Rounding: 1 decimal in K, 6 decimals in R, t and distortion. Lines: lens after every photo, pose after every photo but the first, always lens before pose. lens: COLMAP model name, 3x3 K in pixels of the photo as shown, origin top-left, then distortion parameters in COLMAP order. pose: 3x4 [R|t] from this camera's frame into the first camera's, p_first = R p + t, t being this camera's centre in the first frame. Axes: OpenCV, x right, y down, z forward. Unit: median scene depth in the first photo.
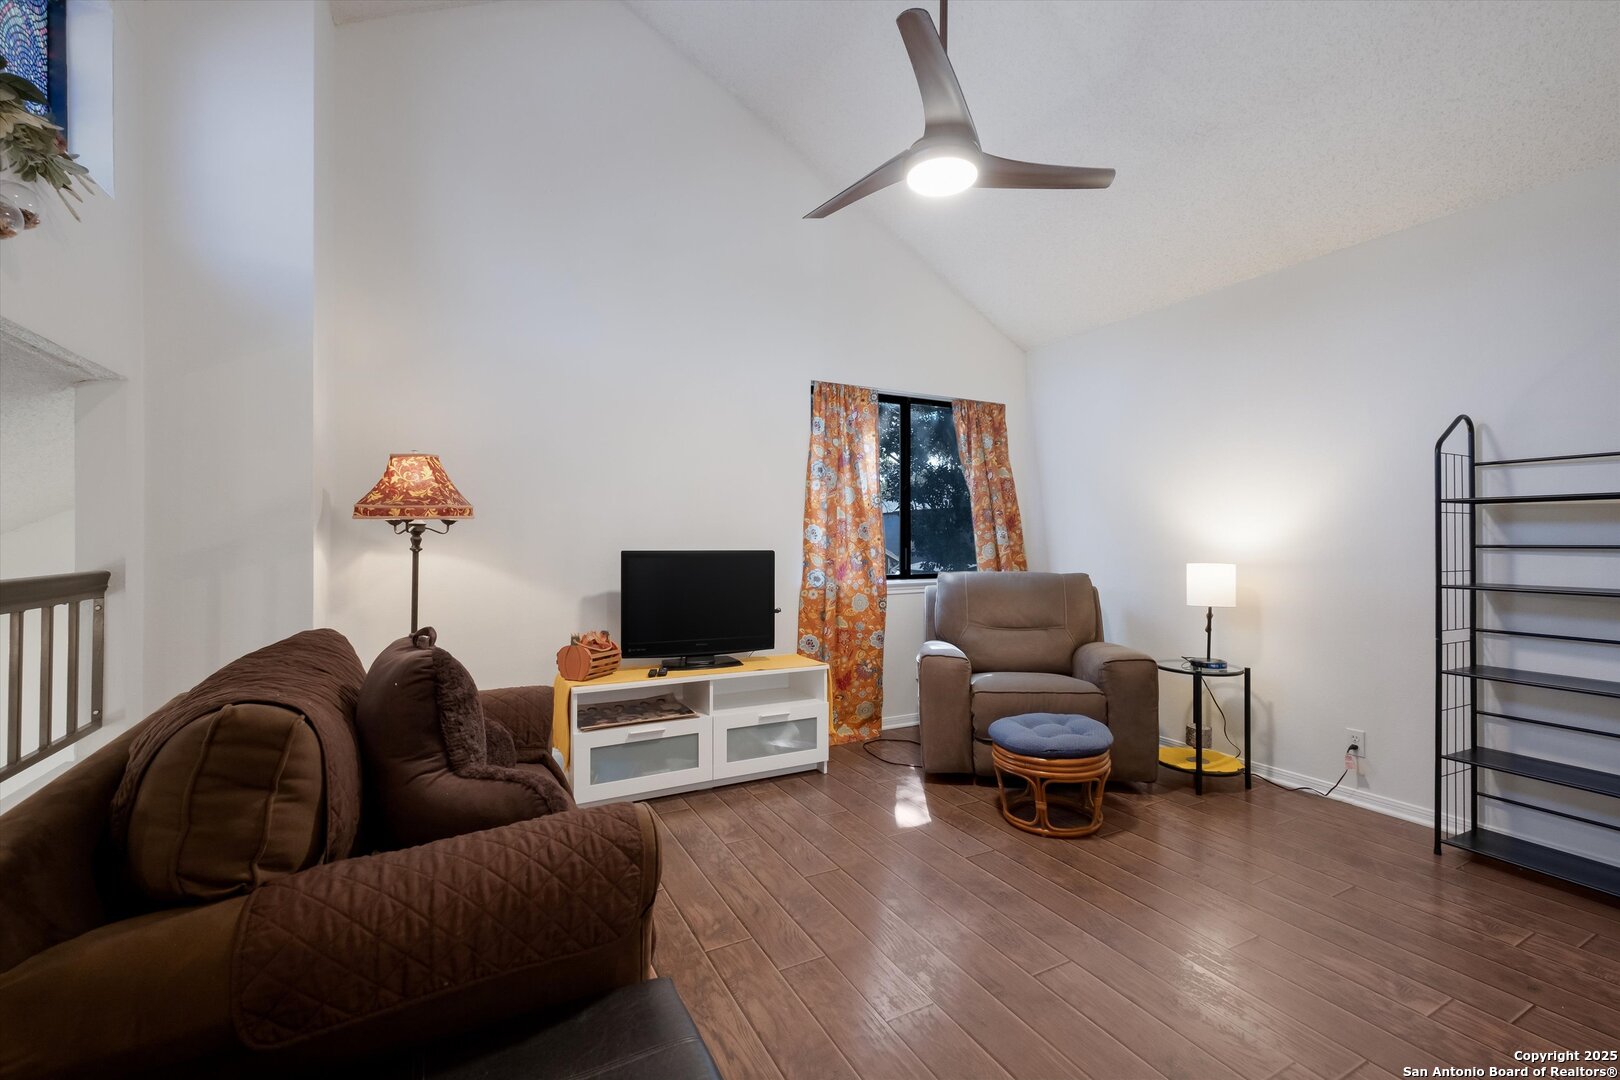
lens RADIAL K [[704.2, 0, 810.0], [0, 704.2, 540.0], [0, 0, 1]] dist [-0.001120, -0.000093]
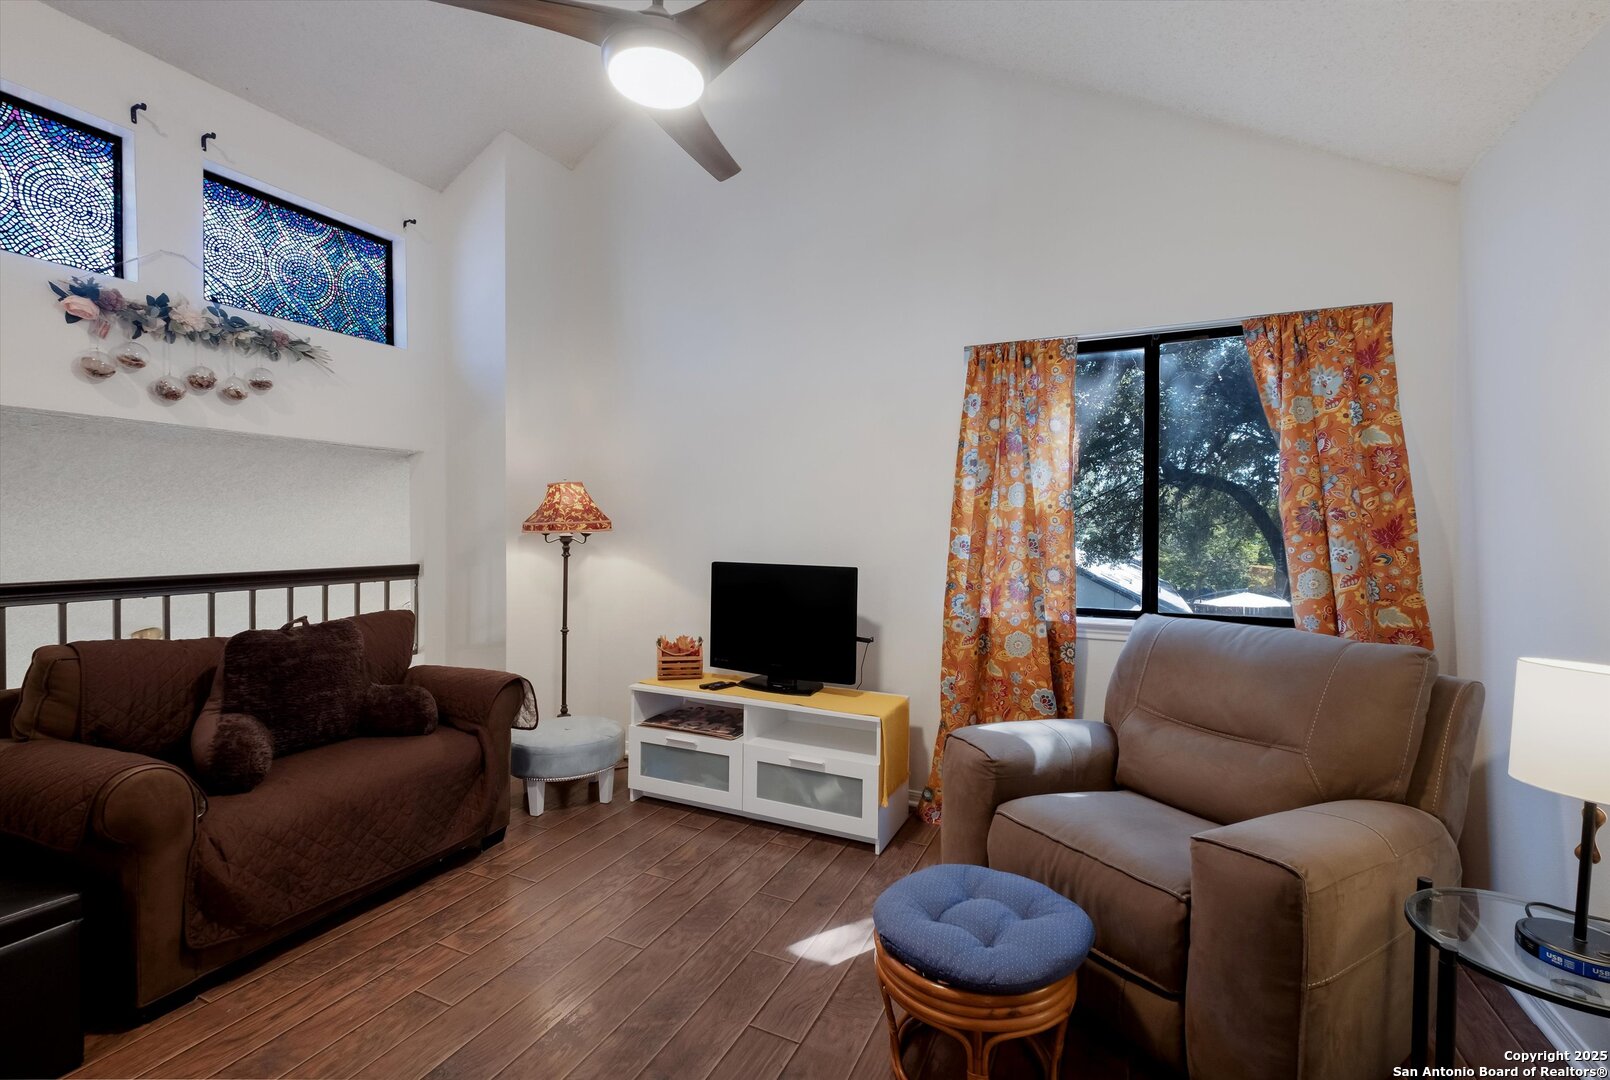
lens RADIAL K [[713.9, 0, 805.6], [0, 713.9, 535.1], [0, 0, 1]] dist [0.007421, -0.000071]
pose [[0.588992, 0.011381, -0.808059, 0.531692], [-0.007726, 0.999934, 0.008452, -0.026945], [0.808102, 0.001265, 0.589041, 0.401884]]
